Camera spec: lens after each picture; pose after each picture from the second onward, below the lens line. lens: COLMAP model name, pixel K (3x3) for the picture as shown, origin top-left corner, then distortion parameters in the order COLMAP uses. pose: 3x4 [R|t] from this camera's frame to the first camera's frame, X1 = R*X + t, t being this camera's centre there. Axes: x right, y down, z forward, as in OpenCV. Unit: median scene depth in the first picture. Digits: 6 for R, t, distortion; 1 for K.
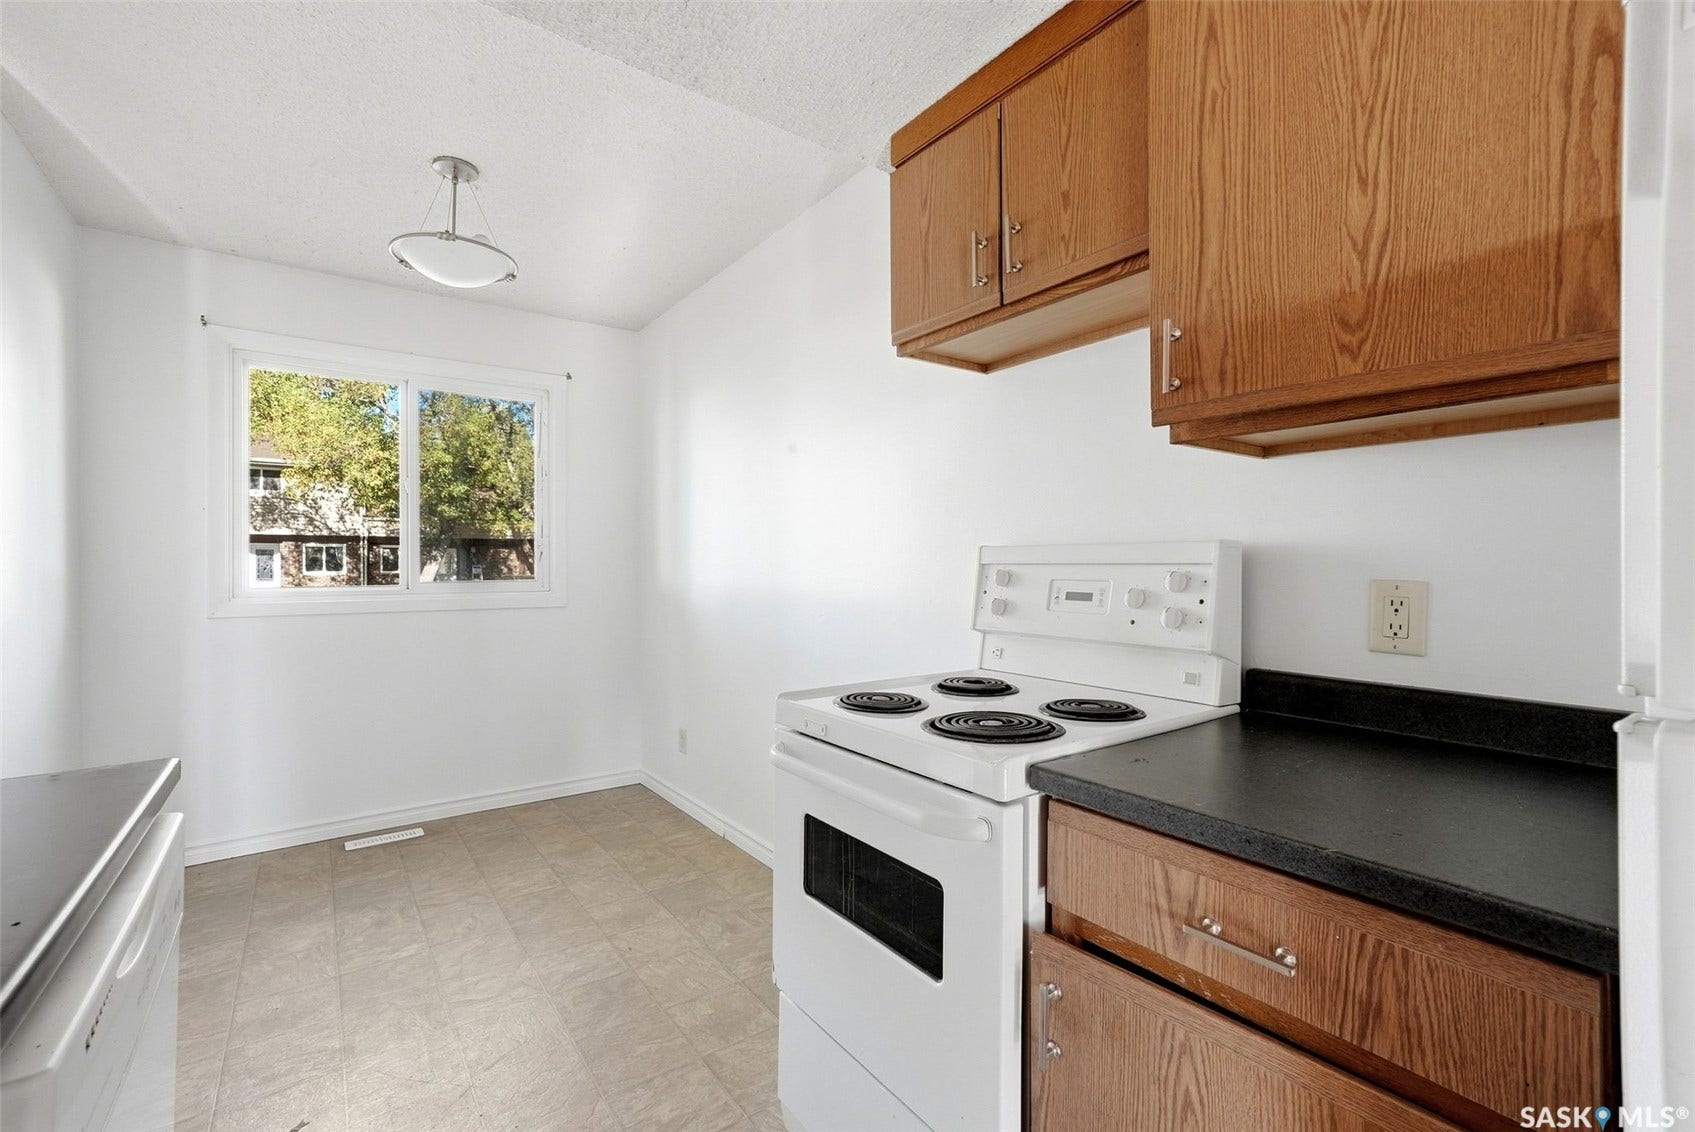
lens RADIAL K [[738.4, 0, 836.9], [0, 738.4, 566.9], [0, 0, 1]] dist [0.002826, 0.000519]
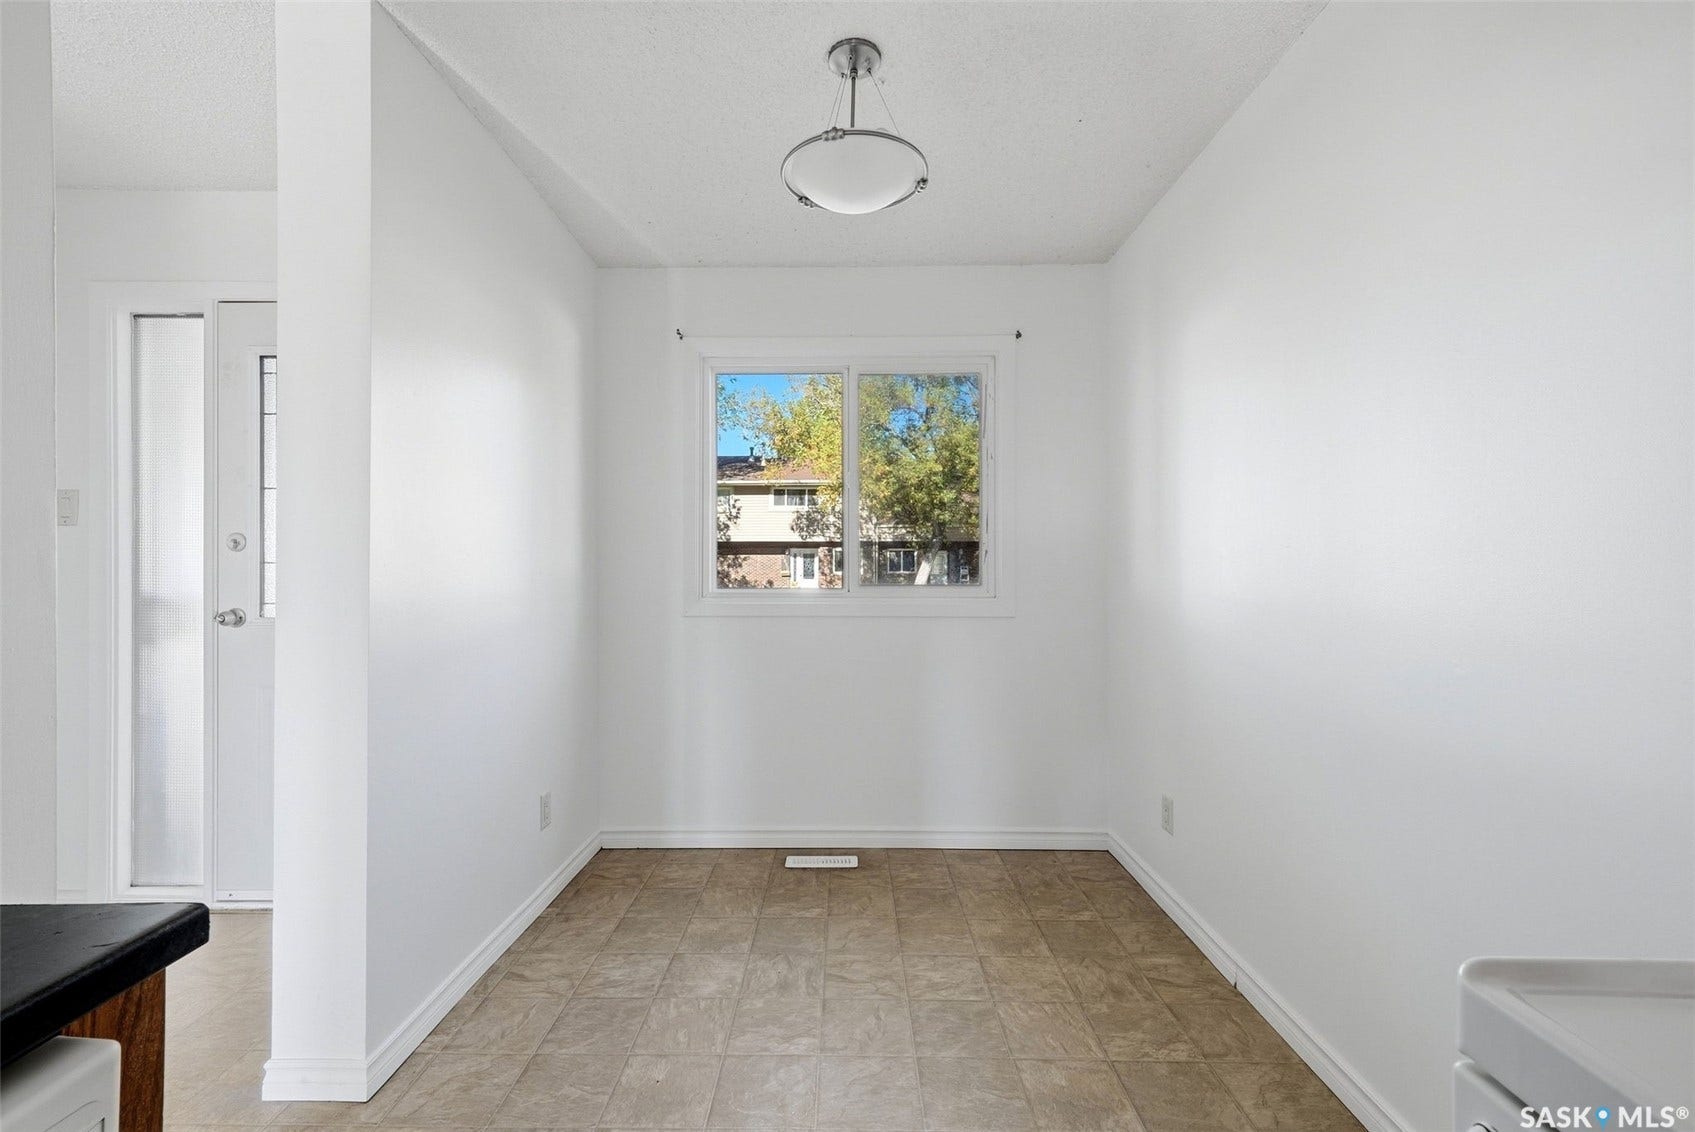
lens RADIAL K [[738.4, 0, 831.6], [0, 738.4, 570.9], [0, 0, 1]] dist [0.002826, 0.000519]
pose [[0.803549, 0.002906, -0.595231, -0.007324], [-0.000464, 0.999991, 0.004256, -0.000036], [0.595238, -0.003144, 0.803543, 0.037810]]
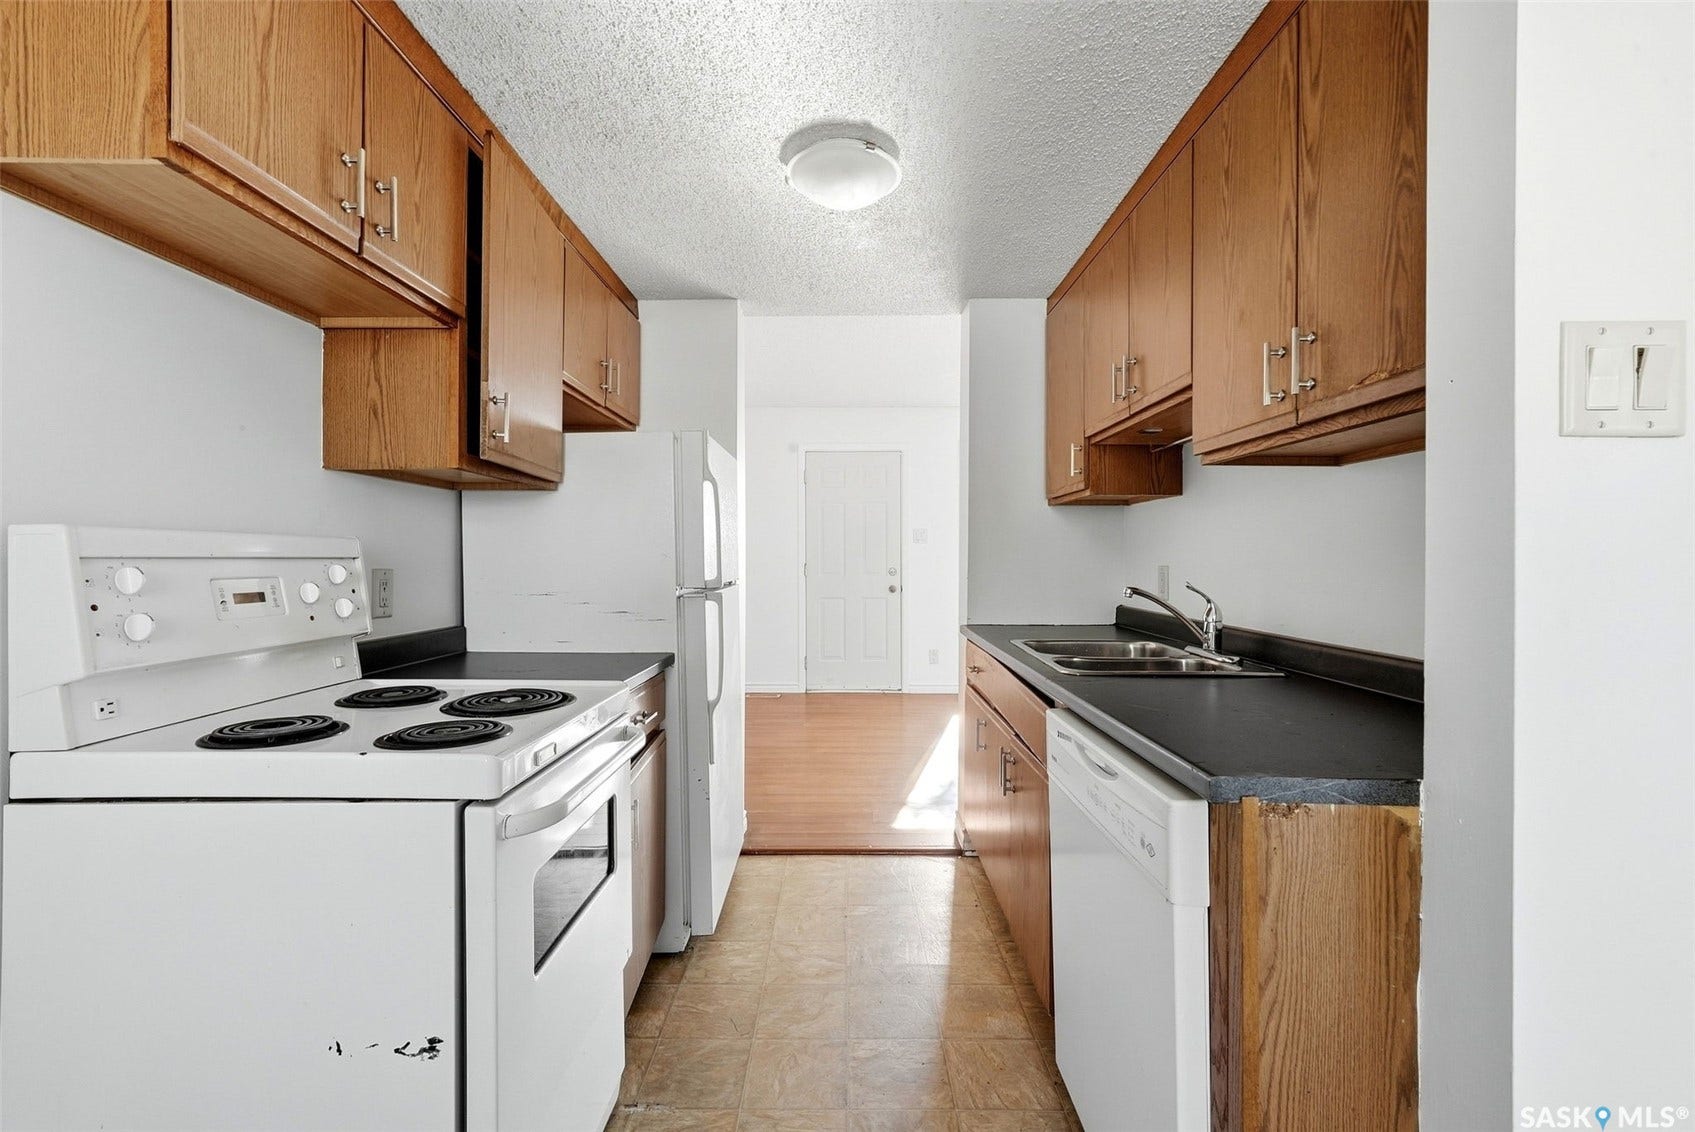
lens RADIAL K [[738.4, 0, 833.6], [0, 738.4, 557.5], [0, 0, 1]] dist [0.002826, 0.000519]
pose [[-0.806221, 0.001252, 0.591613, -0.052942], [-0.001233, 0.999992, -0.003795, -0.000137], [-0.591613, -0.003789, -0.806213, 0.099912]]
